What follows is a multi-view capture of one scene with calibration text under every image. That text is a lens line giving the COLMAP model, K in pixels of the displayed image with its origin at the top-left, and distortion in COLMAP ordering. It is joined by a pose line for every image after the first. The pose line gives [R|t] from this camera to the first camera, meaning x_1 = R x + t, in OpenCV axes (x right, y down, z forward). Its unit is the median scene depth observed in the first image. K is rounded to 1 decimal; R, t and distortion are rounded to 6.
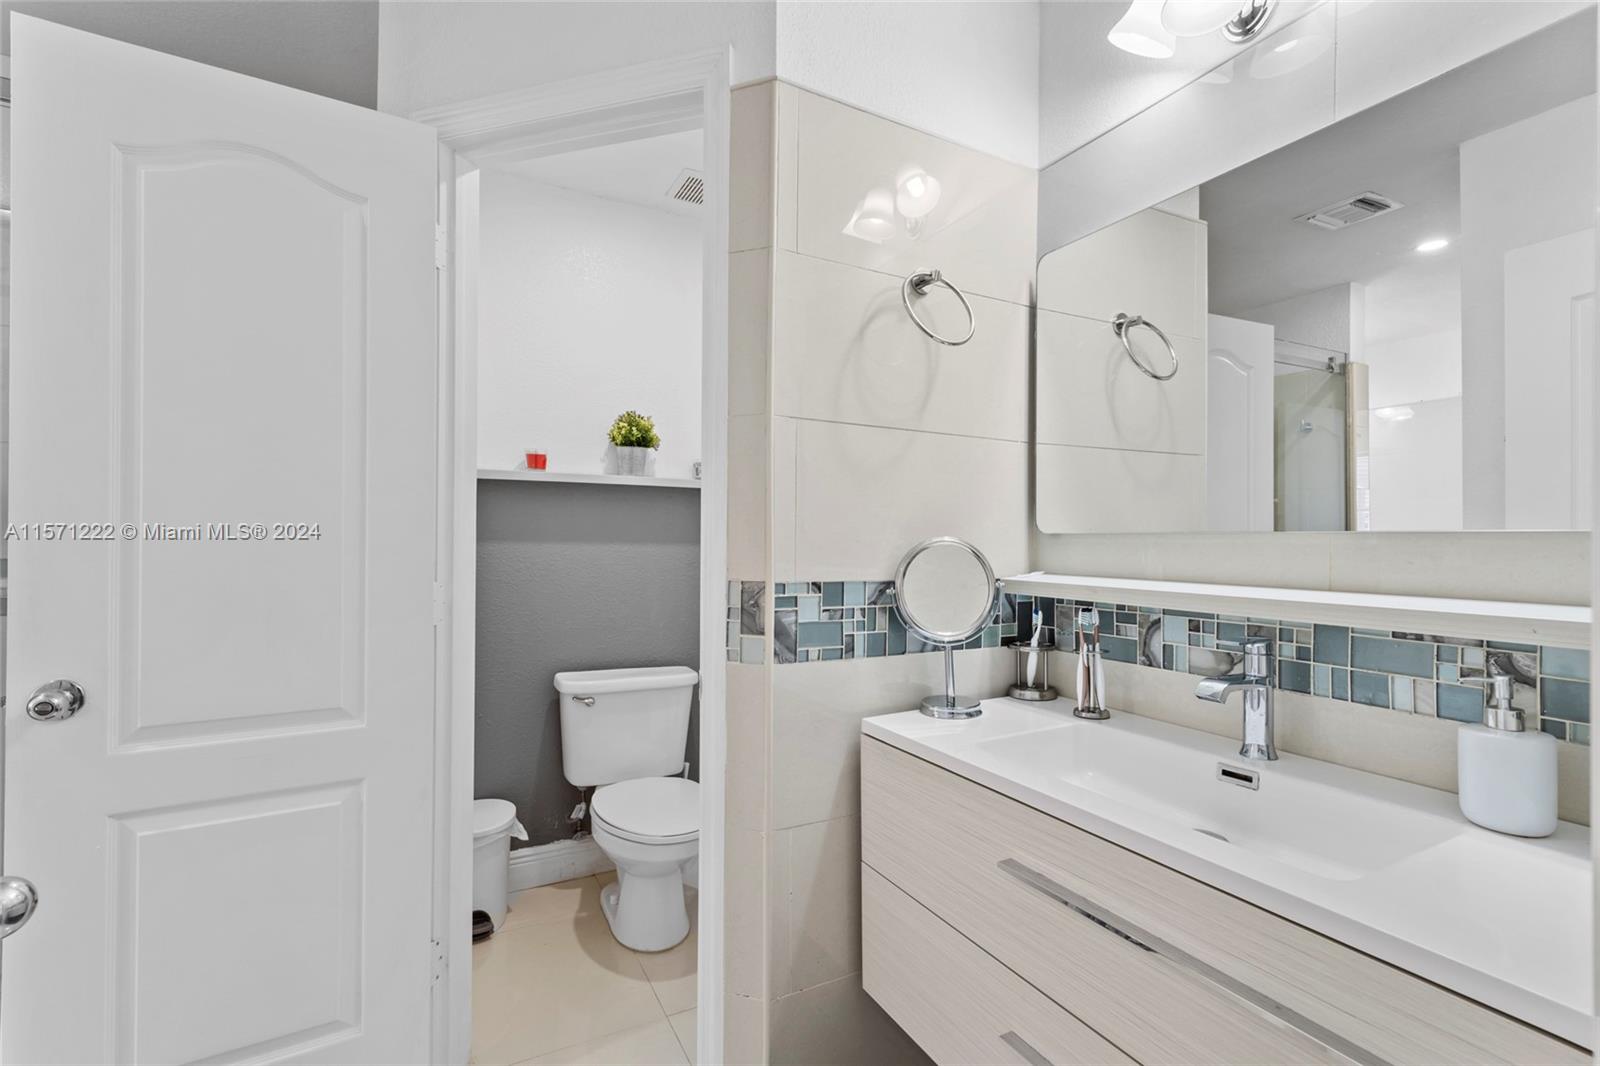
lens RADIAL K [[708.5, 0, 790.9], [0, 708.5, 534.9], [0, 0, 1]] dist [0.001585, -0.000167]
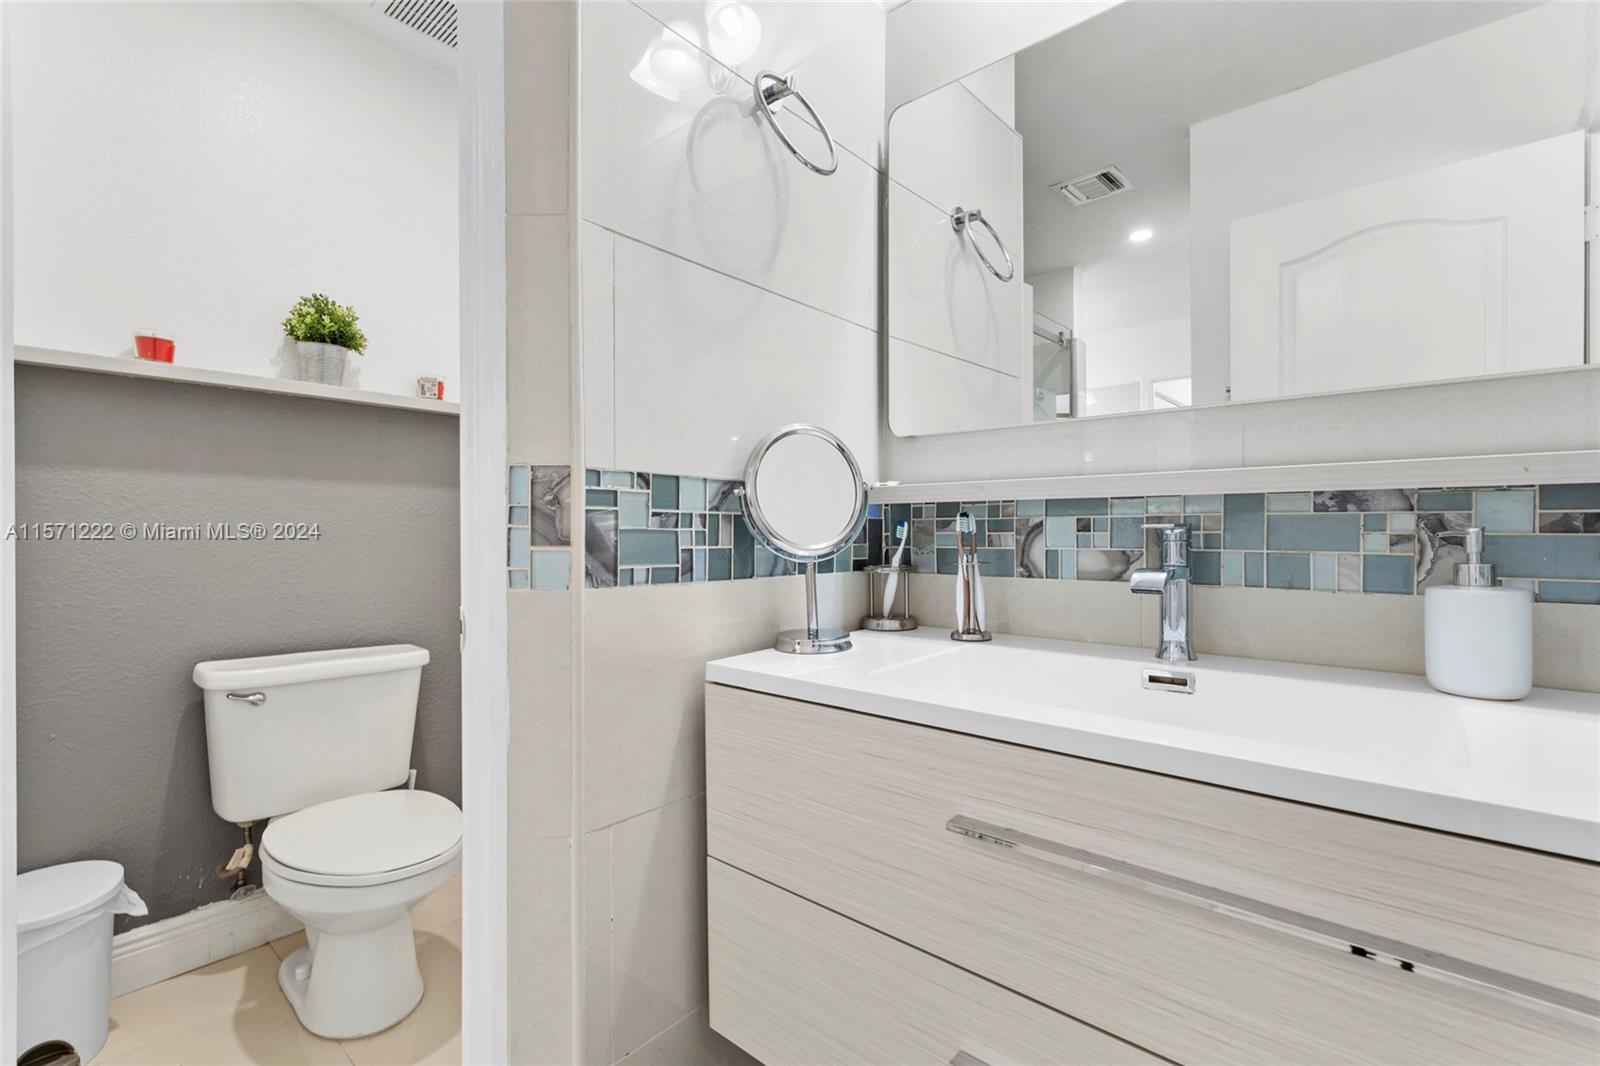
lens RADIAL K [[708.5, 0, 790.9], [0, 708.5, 534.9], [0, 0, 1]] dist [0.001585, -0.000167]
pose [[0.931947, -0.007960, 0.362507, -0.081837], [0.002886, 0.999890, 0.014539, 0.116818], [-0.362582, -0.012504, 0.931868, 0.287481]]
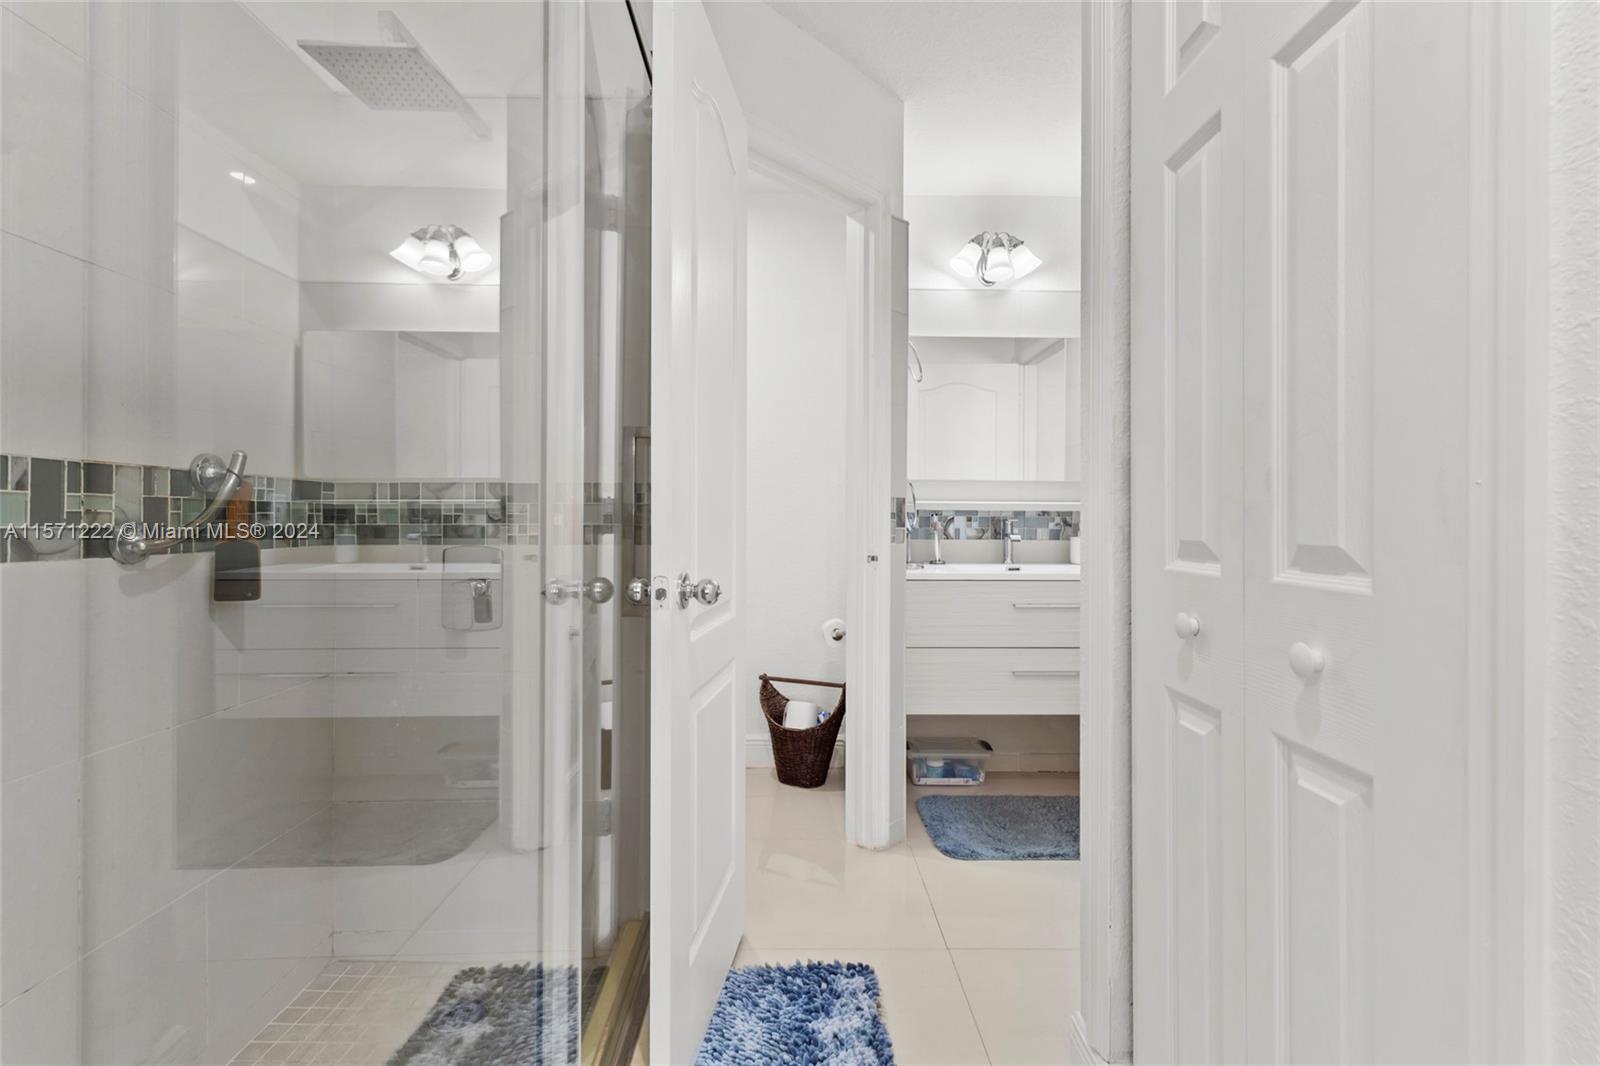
lens RADIAL K [[749.4, 0, 841.0], [0, 749.4, 527.6], [0, 0, 1]] dist [0.000676, -0.000085]
pose [[0.406097, -0.016345, 0.913684, -1.771200], [-0.011465, 0.999670, 0.022979, 0.094789], [-0.913758, -0.019807, 0.405775, 0.337679]]
